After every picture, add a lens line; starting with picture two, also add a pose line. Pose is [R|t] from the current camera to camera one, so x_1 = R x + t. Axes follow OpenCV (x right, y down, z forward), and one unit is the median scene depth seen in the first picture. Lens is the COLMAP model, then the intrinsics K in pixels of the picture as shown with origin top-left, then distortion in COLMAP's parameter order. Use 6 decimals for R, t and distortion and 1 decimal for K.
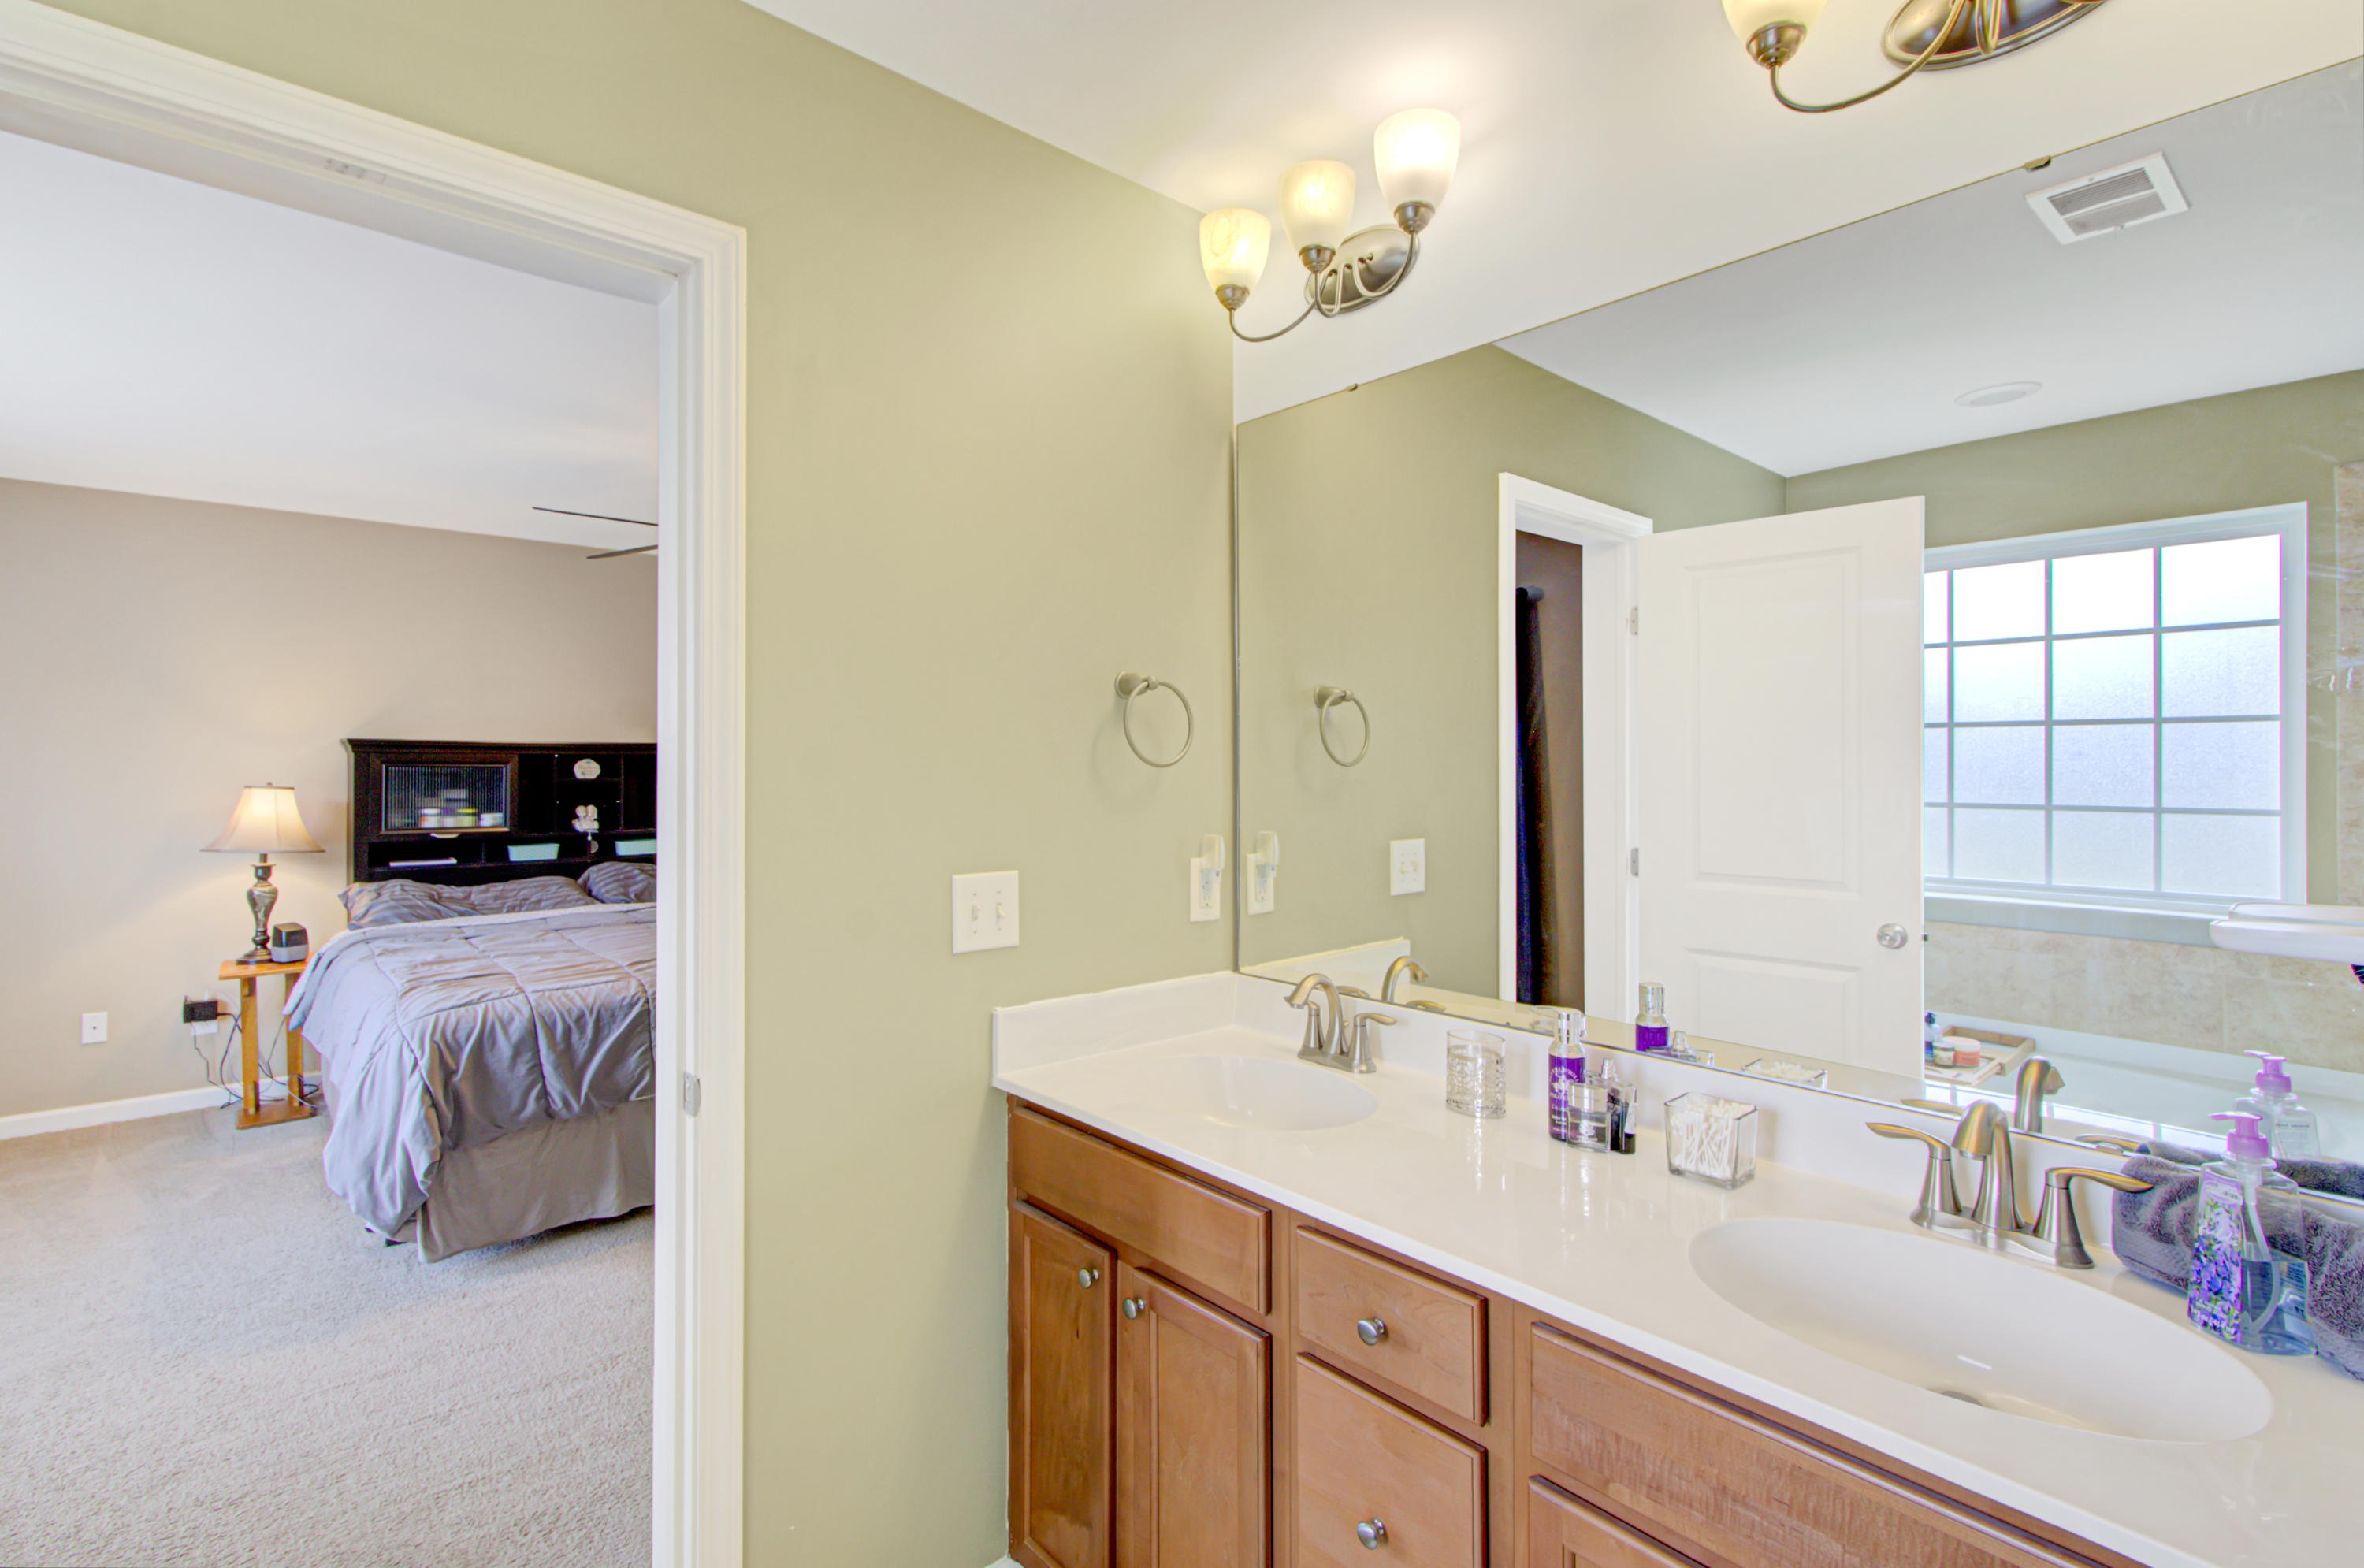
lens RADIAL K [[1087.4, 0, 1185.0], [0, 1087.4, 767.4], [0, 0, 1]] dist [0.002799, 0.000449]
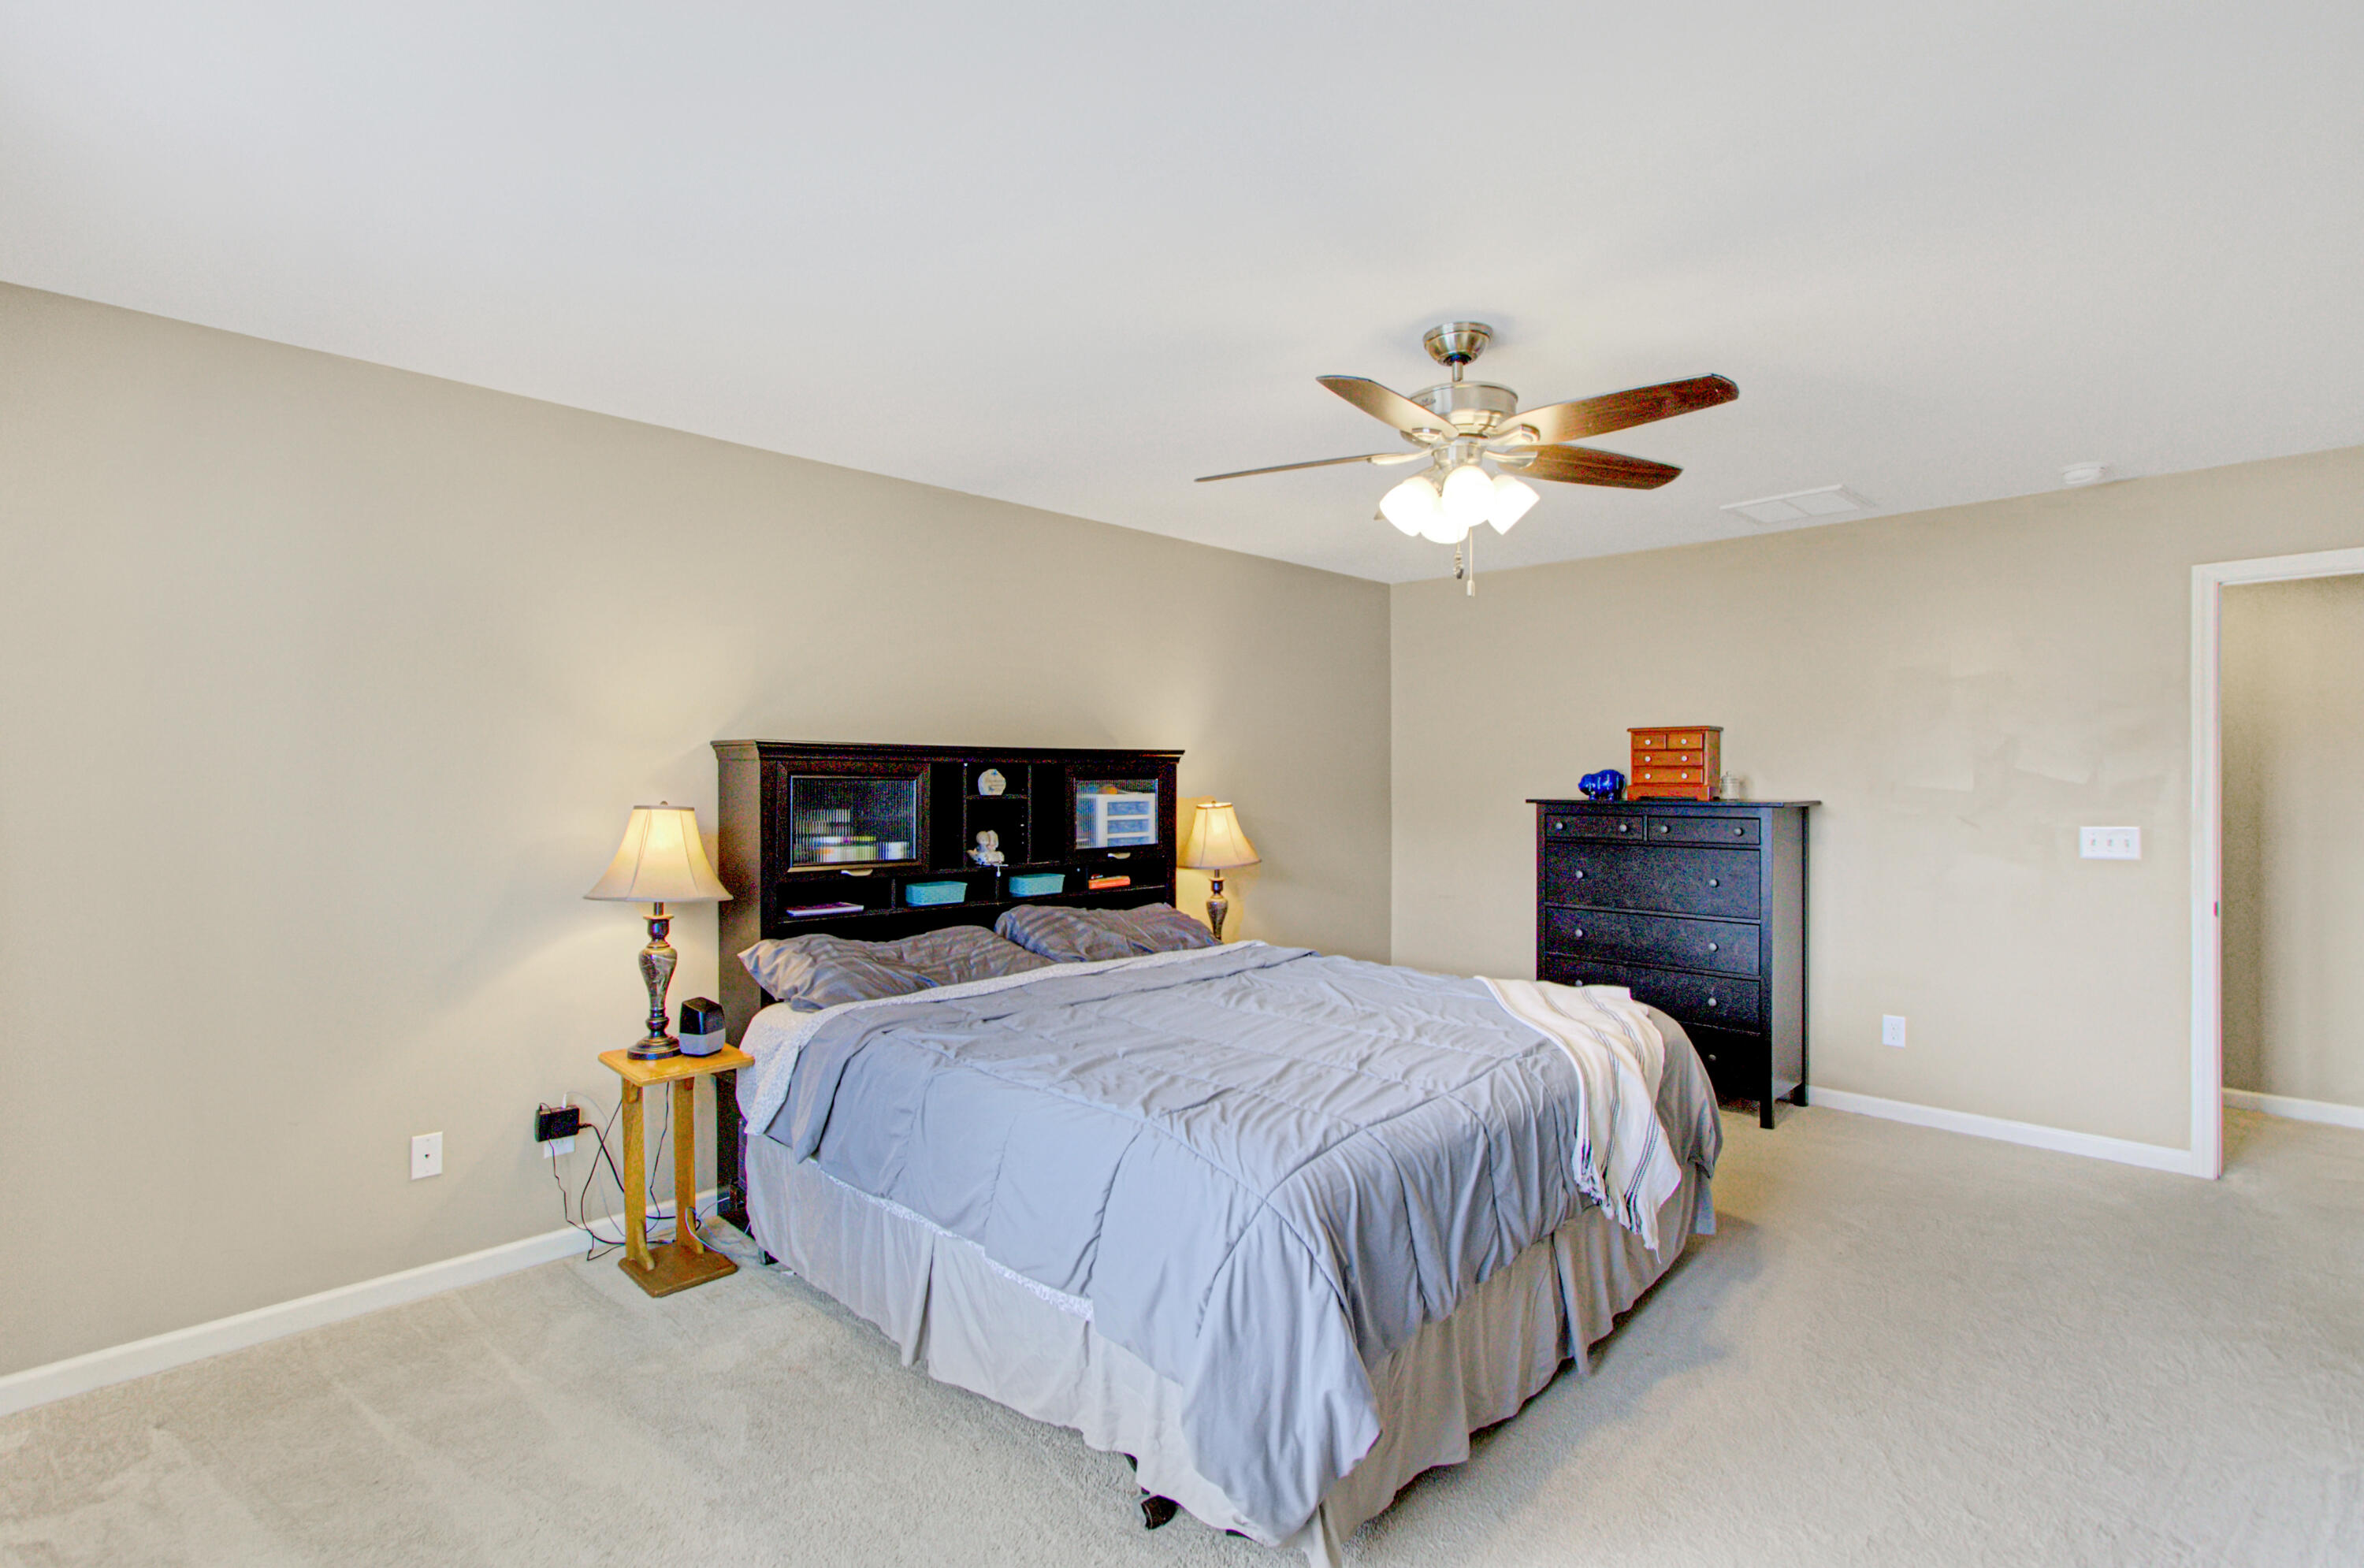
lens RADIAL K [[1087.4, 0, 1184.2], [0, 1087.4, 803.6], [0, 0, 1]] dist [0.002799, 0.000449]
pose [[0.997098, -0.000055, 0.076128, -0.550172], [-0.001181, 0.999868, 0.016191, 0.003990], [-0.076119, -0.016234, 0.996967, 0.267927]]
